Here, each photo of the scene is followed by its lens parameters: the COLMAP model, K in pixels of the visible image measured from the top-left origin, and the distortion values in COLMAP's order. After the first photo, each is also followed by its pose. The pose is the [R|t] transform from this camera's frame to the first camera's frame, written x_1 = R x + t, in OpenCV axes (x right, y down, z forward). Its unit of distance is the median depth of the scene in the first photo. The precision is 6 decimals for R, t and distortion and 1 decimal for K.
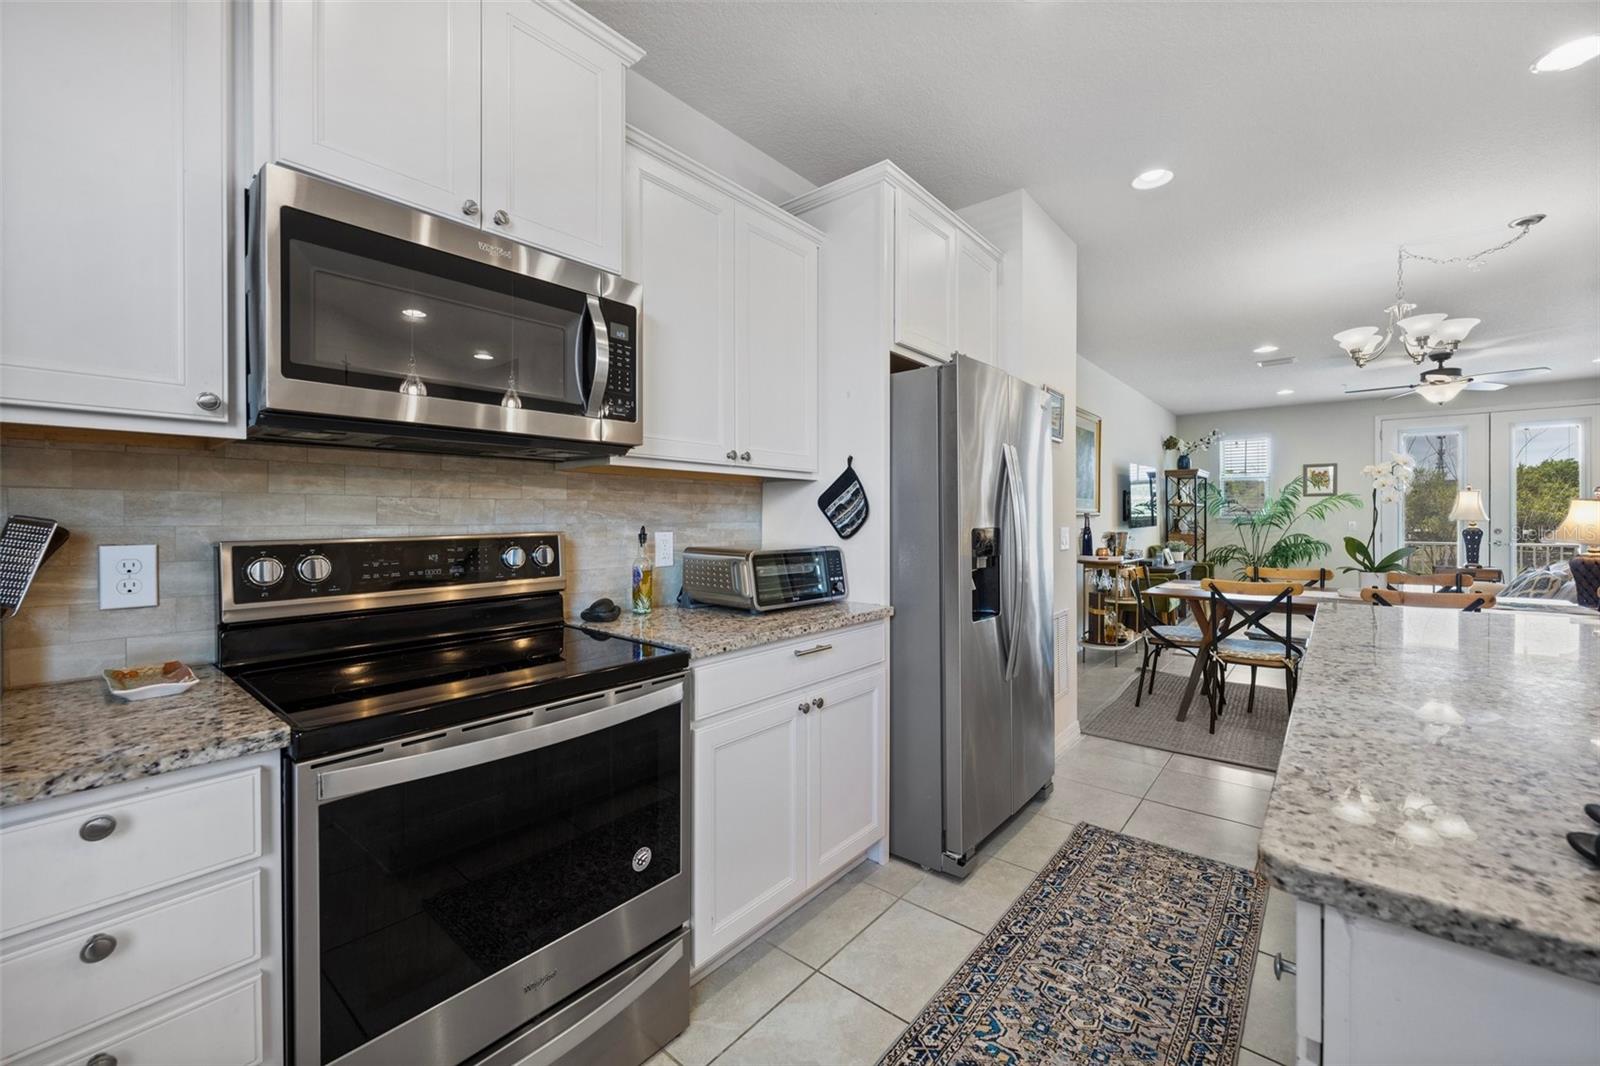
lens RADIAL K [[643.8, 0, 800.9], [0, 643.8, 523.2], [0, 0, 1]] dist [-0.000244, 0.000021]
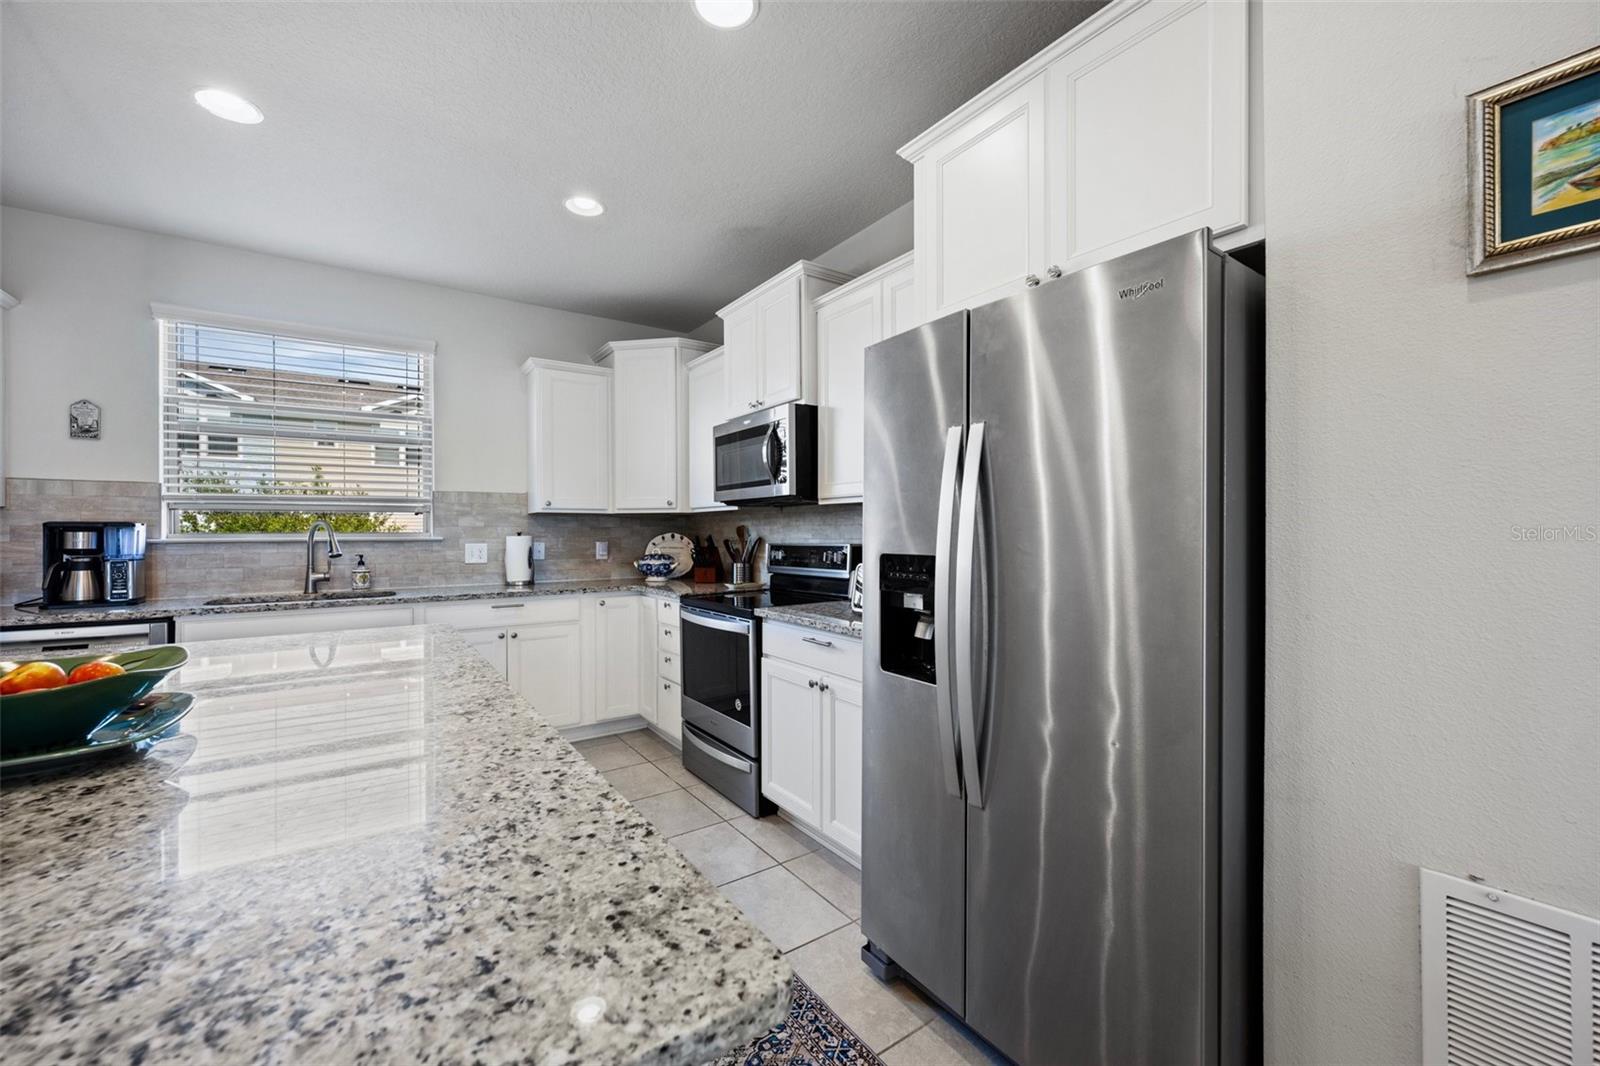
lens RADIAL K [[640.7, 0, 801.6], [0, 640.7, 534.7], [0, 0, 1]] dist [-0.000542, -0.000200]
pose [[-0.264350, 0.007921, -0.964394, 1.148772], [-0.003984, 0.999949, 0.009305, -0.023138], [0.964418, 0.006302, -0.264305, 1.205673]]
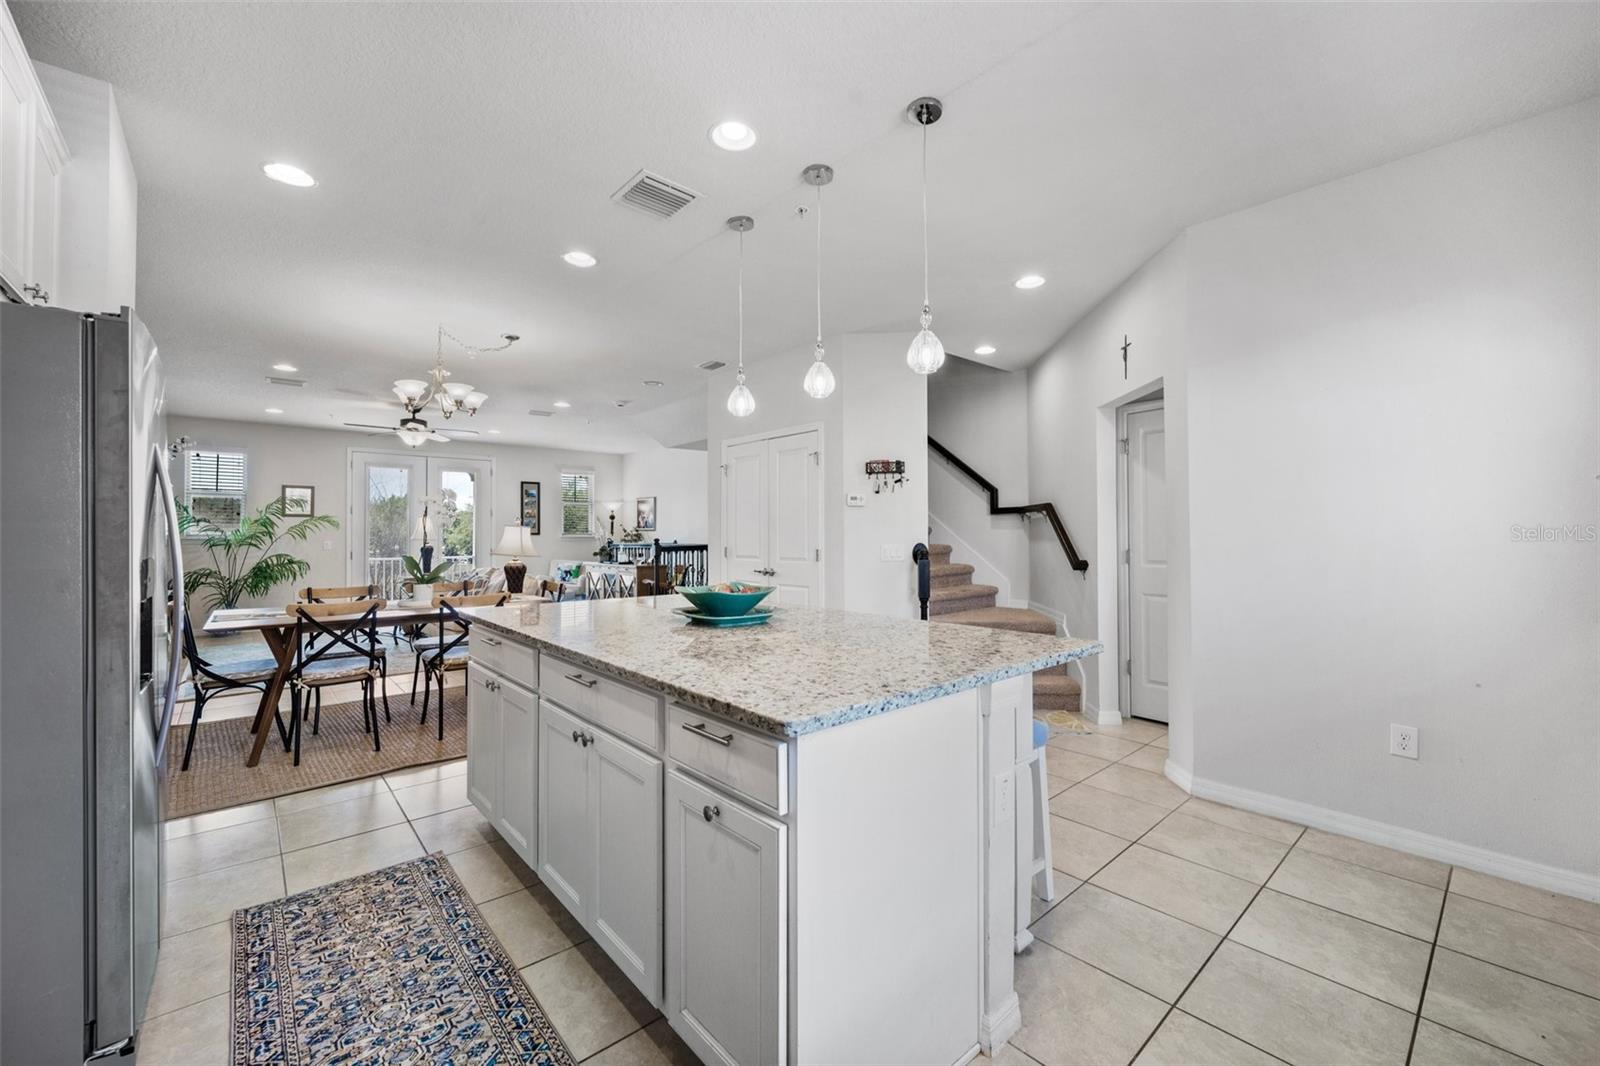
lens RADIAL K [[640.9, 0, 801.0], [0, 640.9, 526.9], [0, 0, 1]] dist [-0.000696, 0.000003]
pose [[0.155349, 0.013259, 0.987771, -0.338305], [0.009611, 0.999842, -0.014933, -0.011228], [-0.987813, 0.011813, 0.155197, 0.192100]]
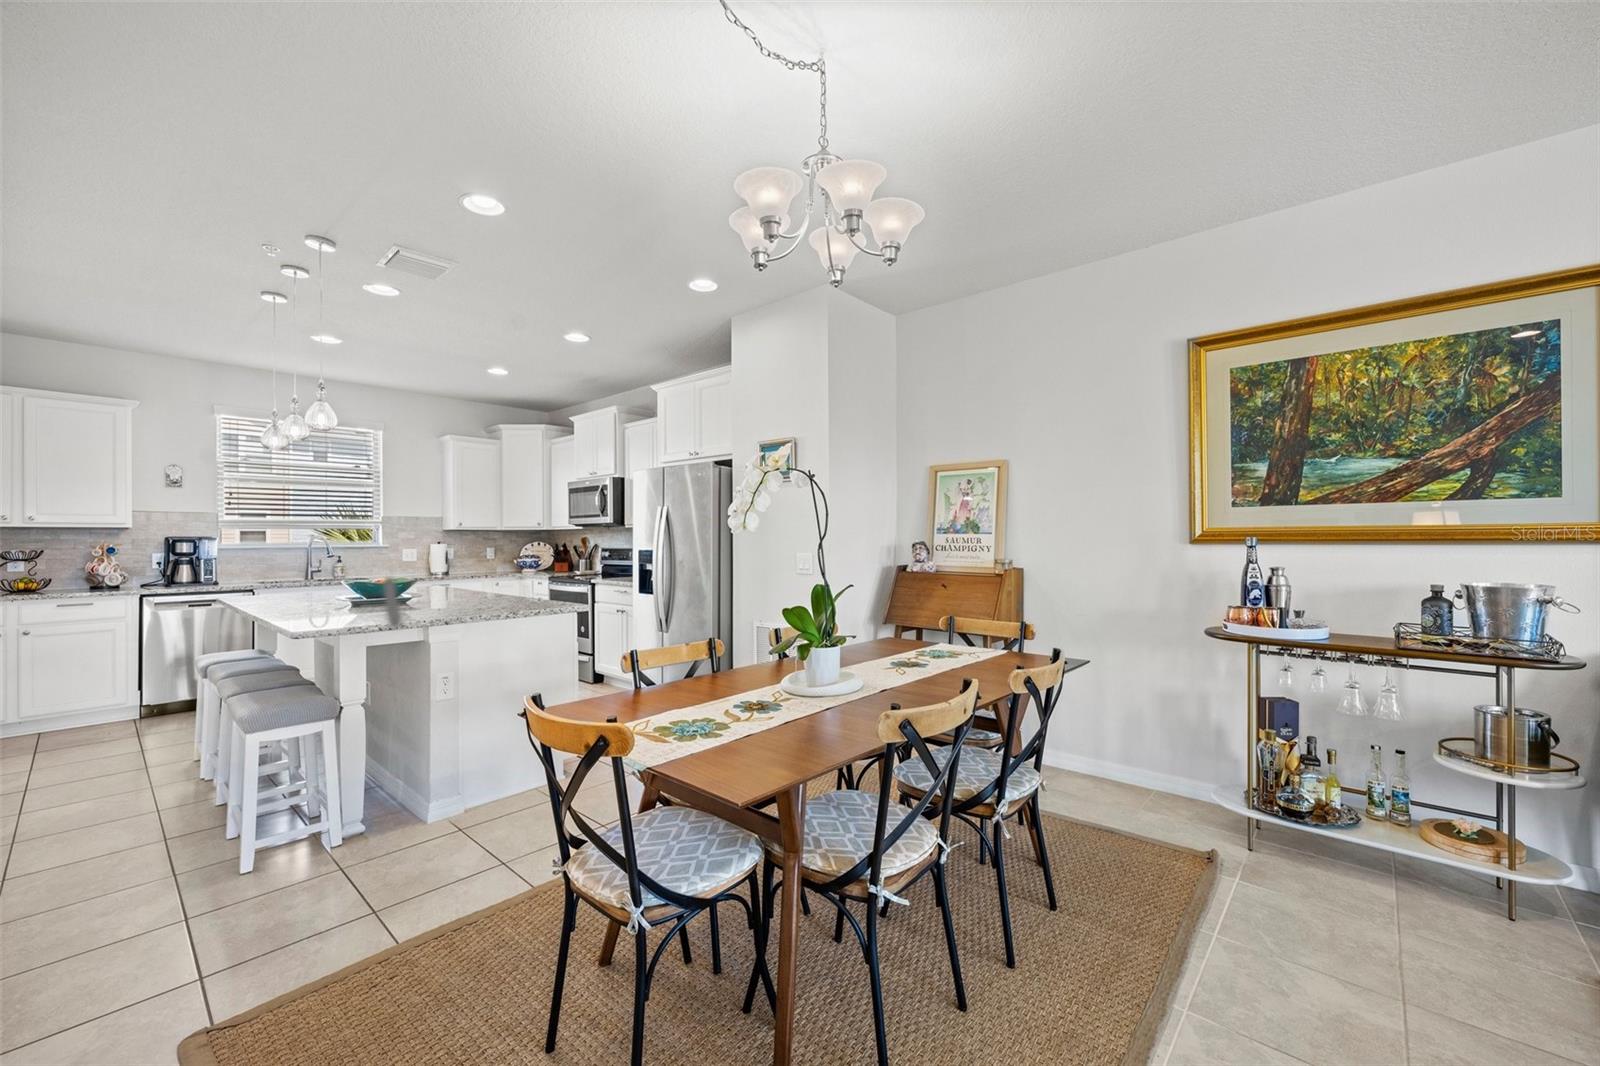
lens RADIAL K [[640.7, 0, 801.6], [0, 640.7, 534.7], [0, 0, 1]] dist [-0.000542, -0.000200]
pose [[-0.036515, -0.002397, -0.999330, 2.566825], [-0.002601, 0.999994, -0.002304, -0.040903], [0.999330, 0.002515, -0.036521, 1.748911]]
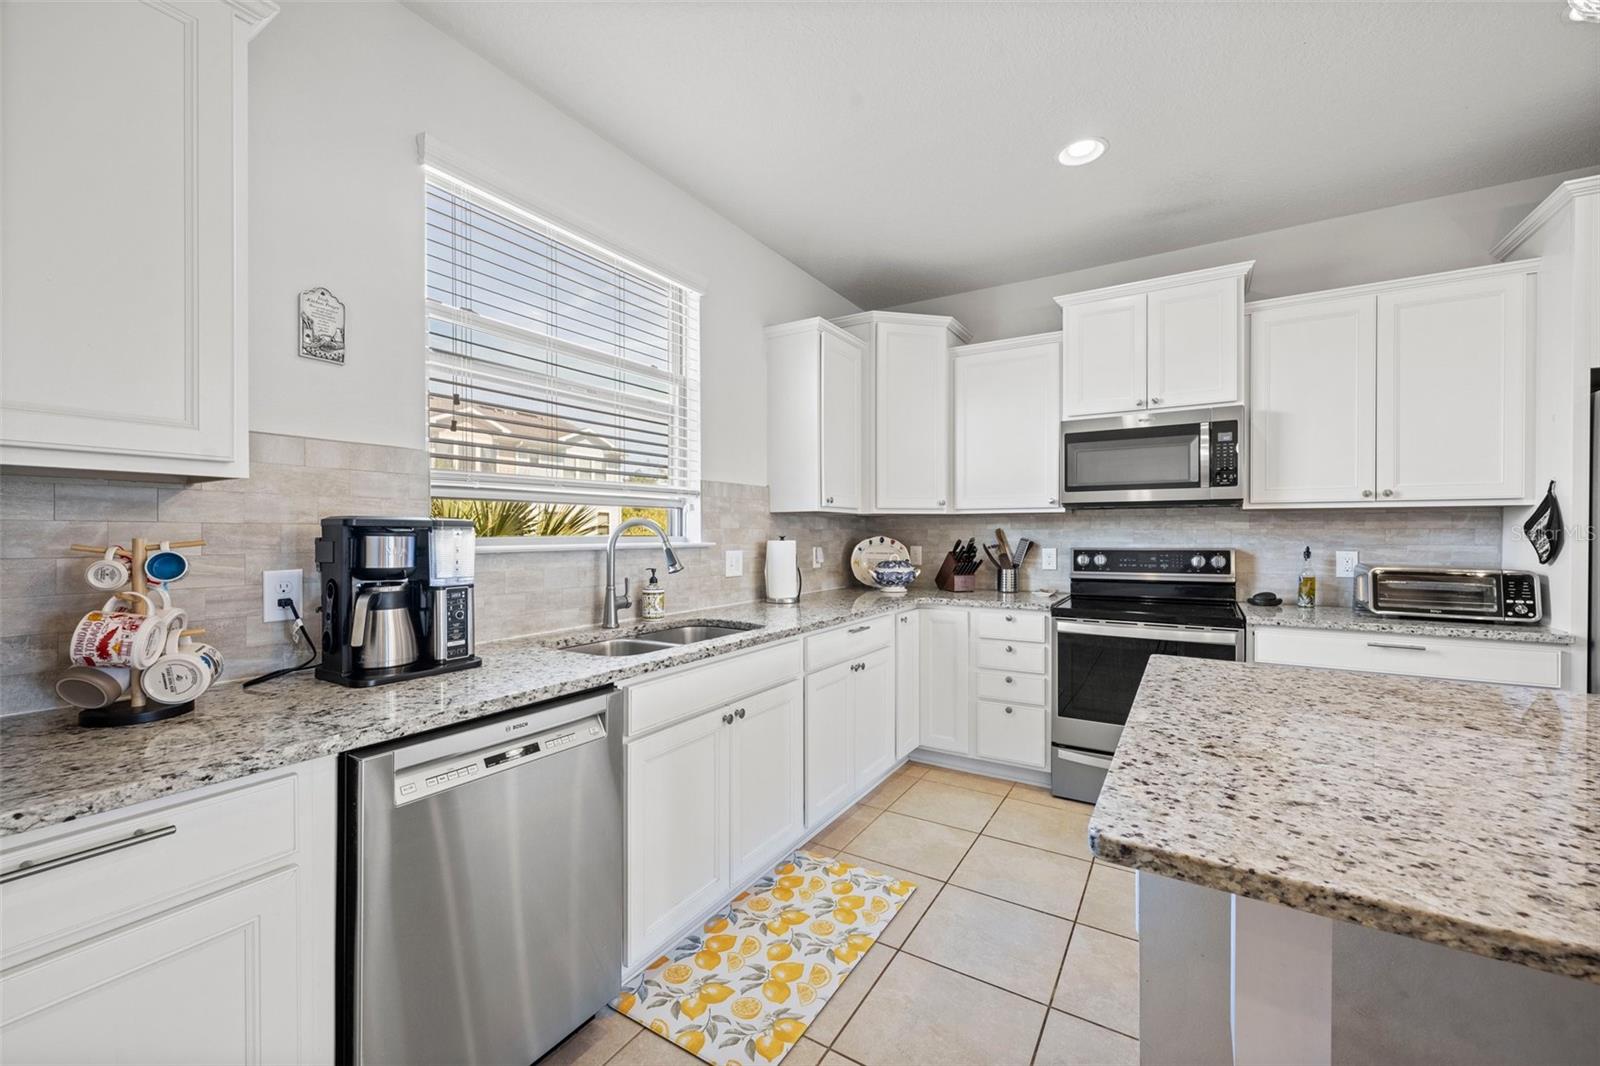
lens RADIAL K [[634.1, 0, 800.1], [0, 634.1, 534.4], [0, 0, 1]] dist [-0.001649, -0.000132]
pose [[0.140062, 0.005144, -0.990129, 1.013109], [-0.007961, 0.999960, 0.004069, -0.018879], [0.990111, 0.007312, 0.140097, -0.321703]]
